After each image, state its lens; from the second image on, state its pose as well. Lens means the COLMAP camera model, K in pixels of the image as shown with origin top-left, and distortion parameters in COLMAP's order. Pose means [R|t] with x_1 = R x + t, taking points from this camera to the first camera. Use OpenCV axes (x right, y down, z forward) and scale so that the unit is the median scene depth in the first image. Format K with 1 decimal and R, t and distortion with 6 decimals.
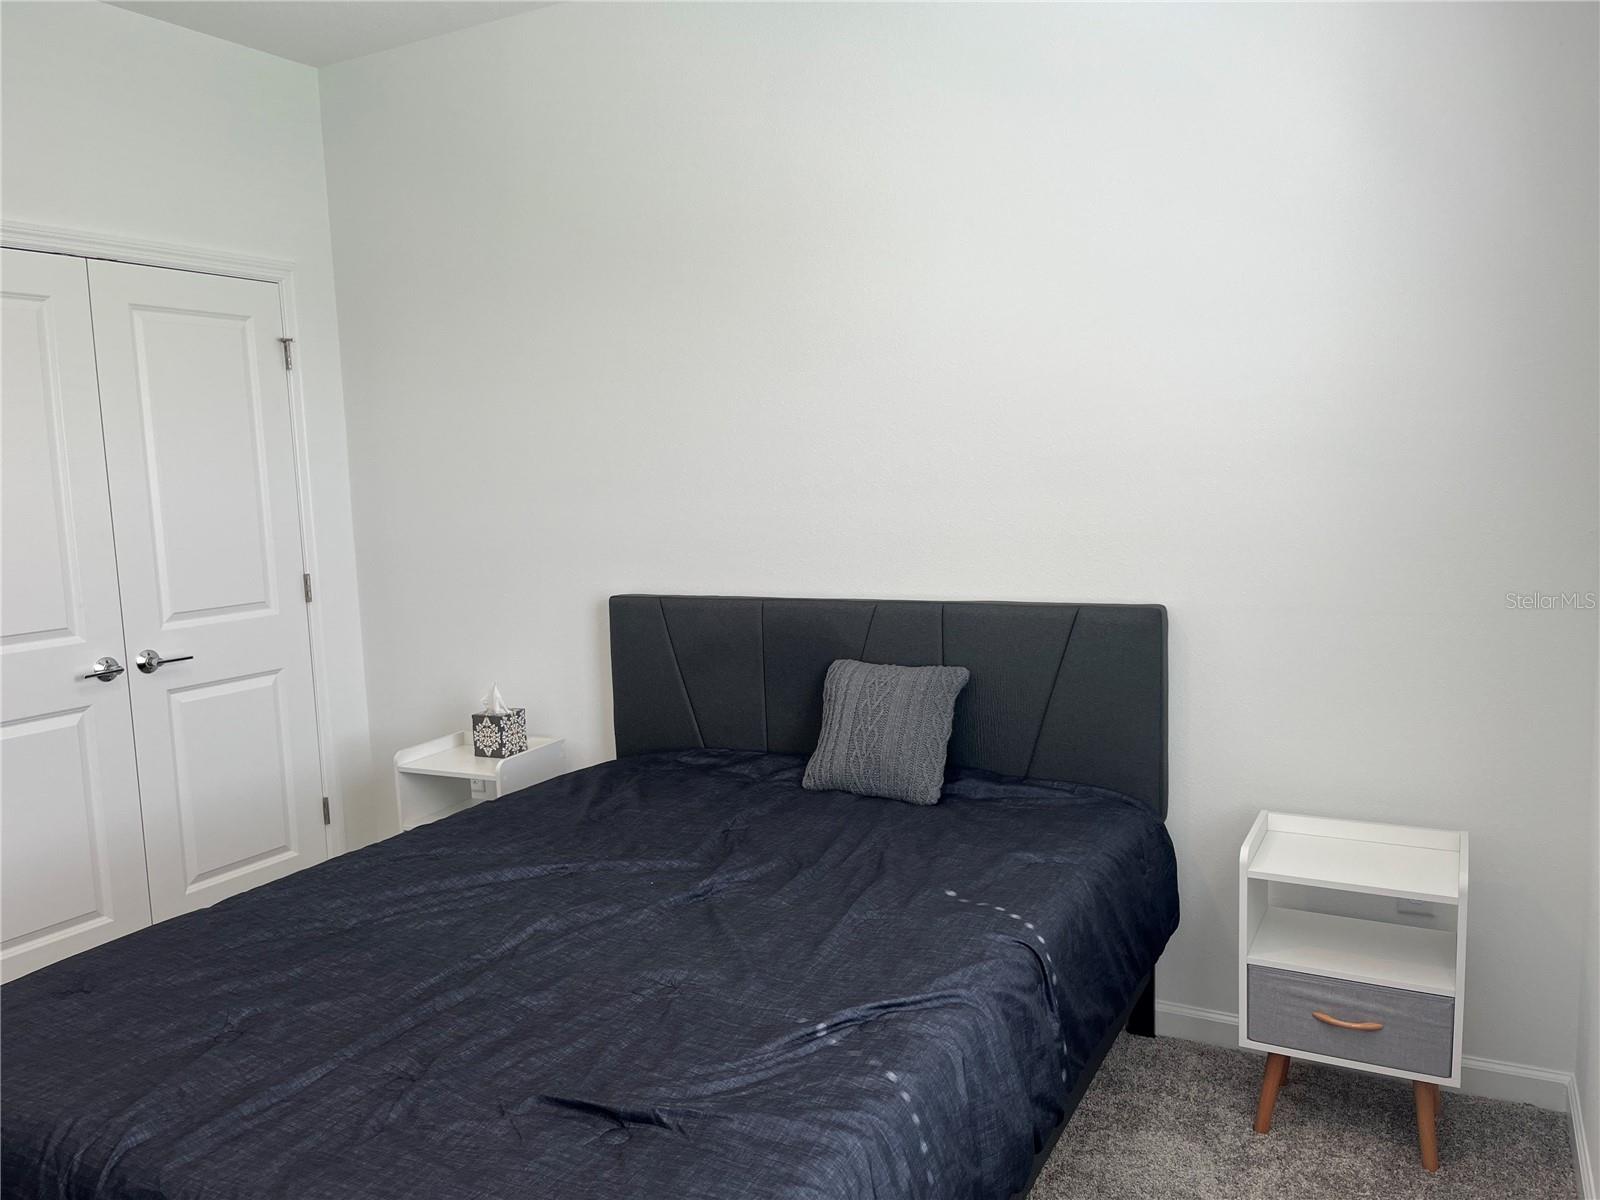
lens RADIAL K [[1199.0, 0, 794.7], [0, 1199.0, 598.1], [0, 0, 1]] dist [0.039272, -0.045118]
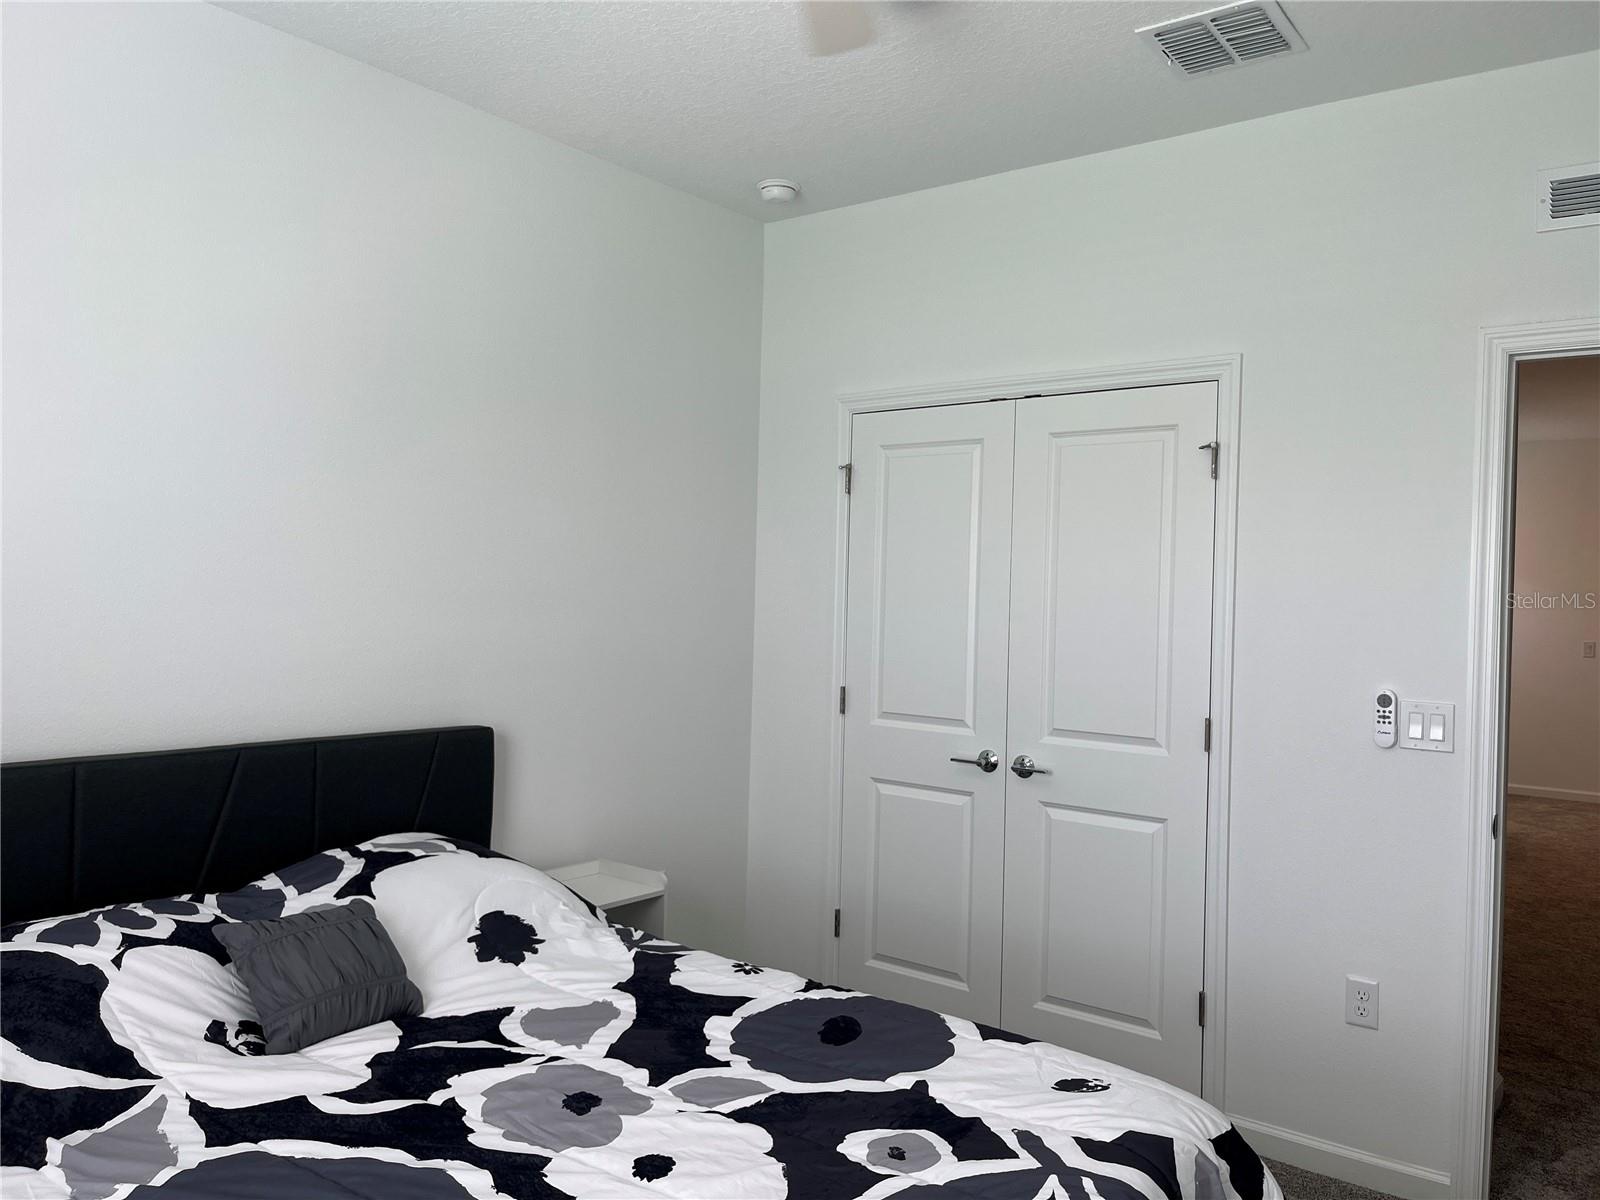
lens RADIAL K [[1199.0, 0, 795.7], [0, 1199.0, 585.7], [0, 0, 1]] dist [0.039272, -0.045118]
pose [[-0.131943, 0.028092, -0.990859, 0.511415], [-0.139906, 0.989064, 0.046671, -0.122100], [0.981334, 0.144785, -0.126570, 0.894042]]
